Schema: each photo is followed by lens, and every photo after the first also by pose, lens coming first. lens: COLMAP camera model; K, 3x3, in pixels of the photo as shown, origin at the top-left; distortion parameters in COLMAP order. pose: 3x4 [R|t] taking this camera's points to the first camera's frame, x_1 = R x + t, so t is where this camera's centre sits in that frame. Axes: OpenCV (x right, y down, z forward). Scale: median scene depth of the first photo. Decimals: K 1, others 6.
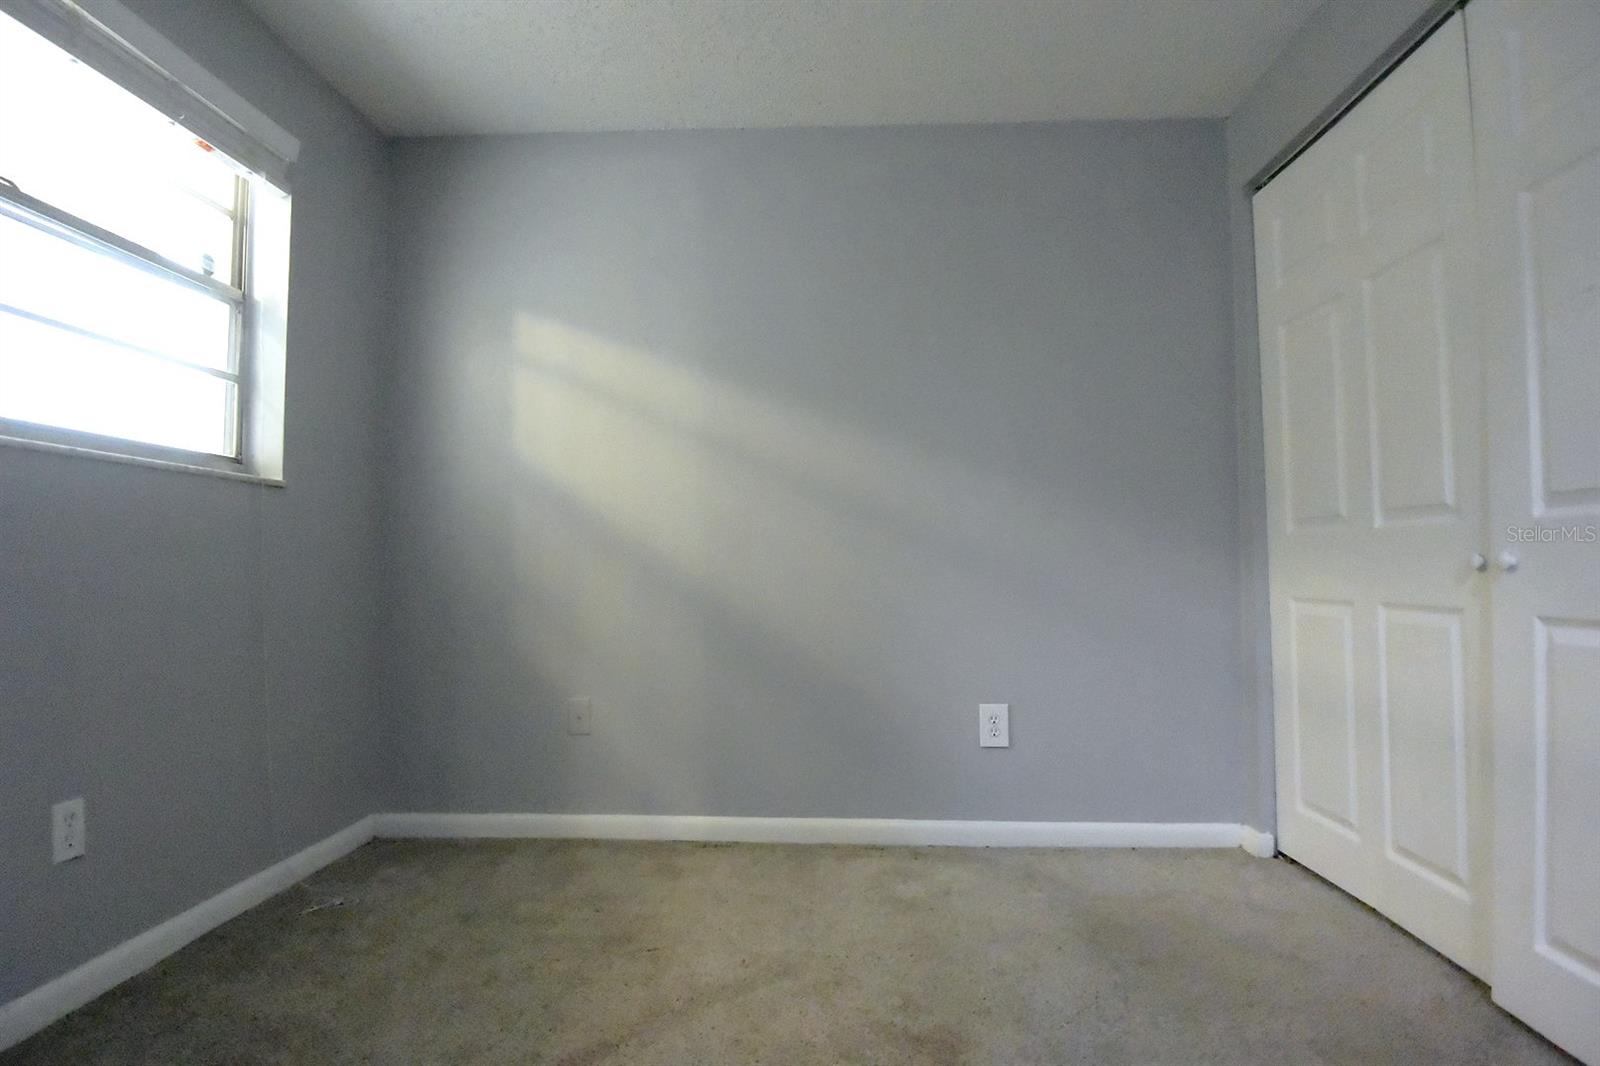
lens RADIAL K [[839.6, 0, 805.6], [0, 839.6, 533.5], [0, 0, 1]] dist [-0.008456, -0.021454]
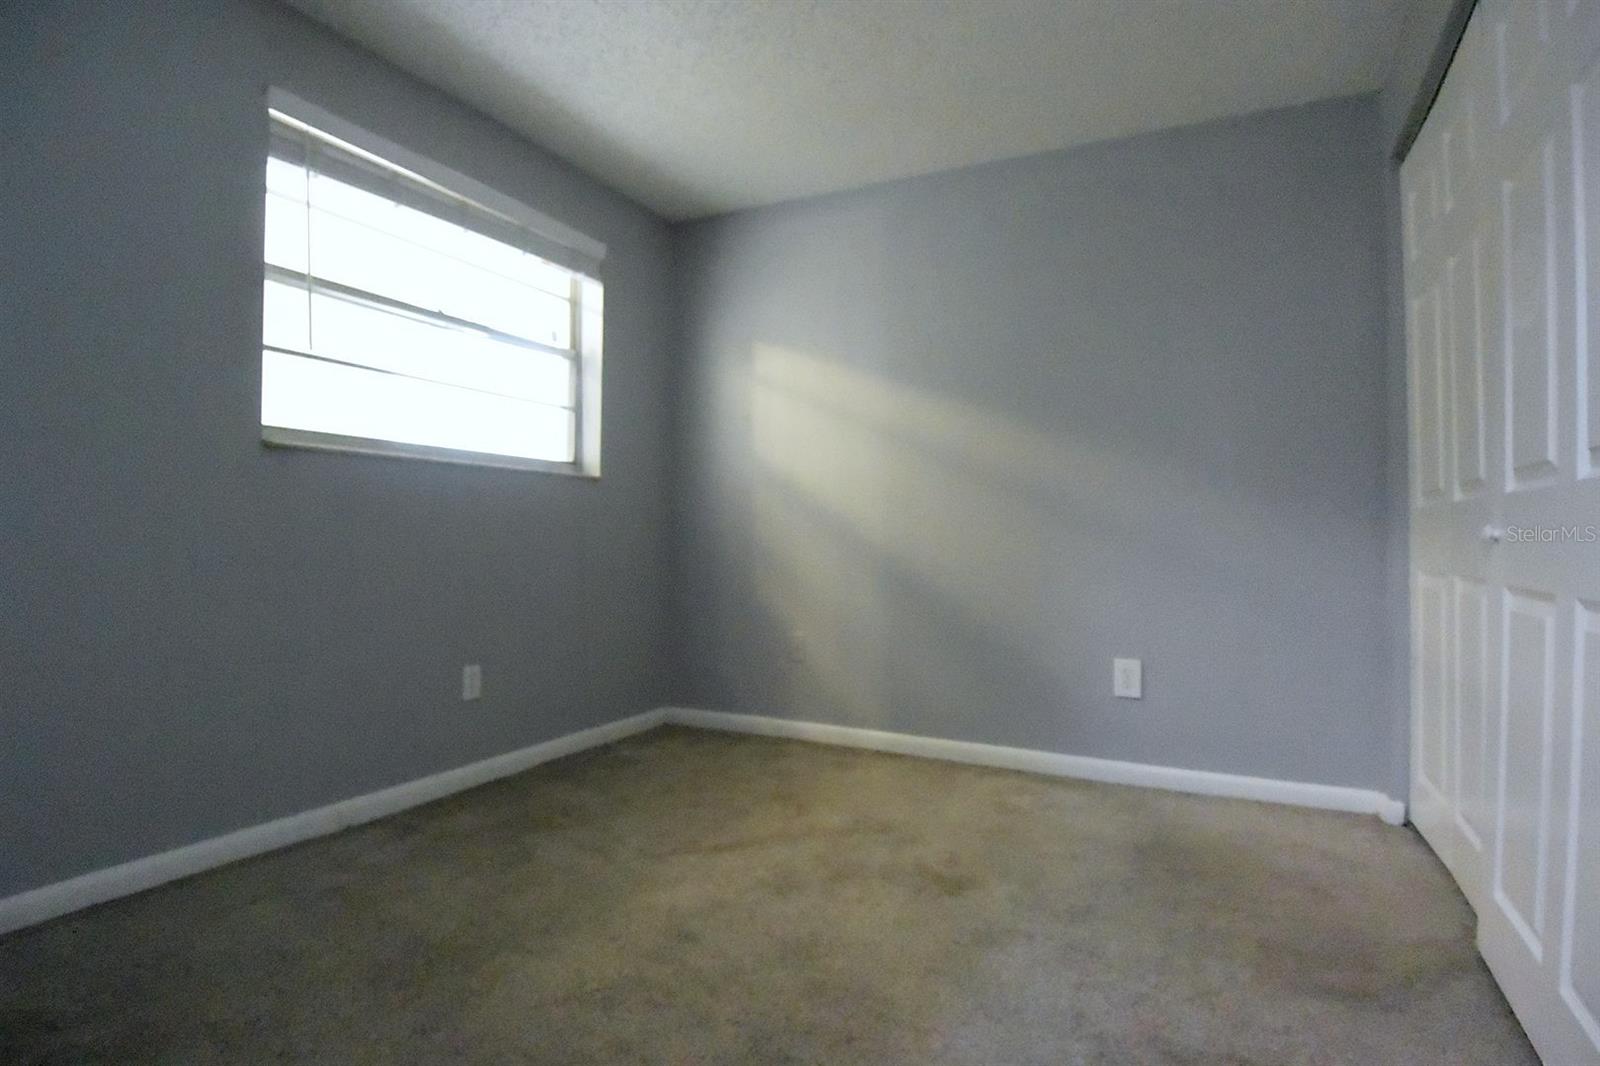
lens RADIAL K [[839.6, 0, 808.2], [0, 839.6, 531.1], [0, 0, 1]] dist [-0.008456, -0.021454]
pose [[0.910850, 0.005306, -0.412704, 0.323084], [0.007280, 0.999555, 0.028919, -0.005063], [0.412674, -0.029346, 0.910406, -0.213942]]
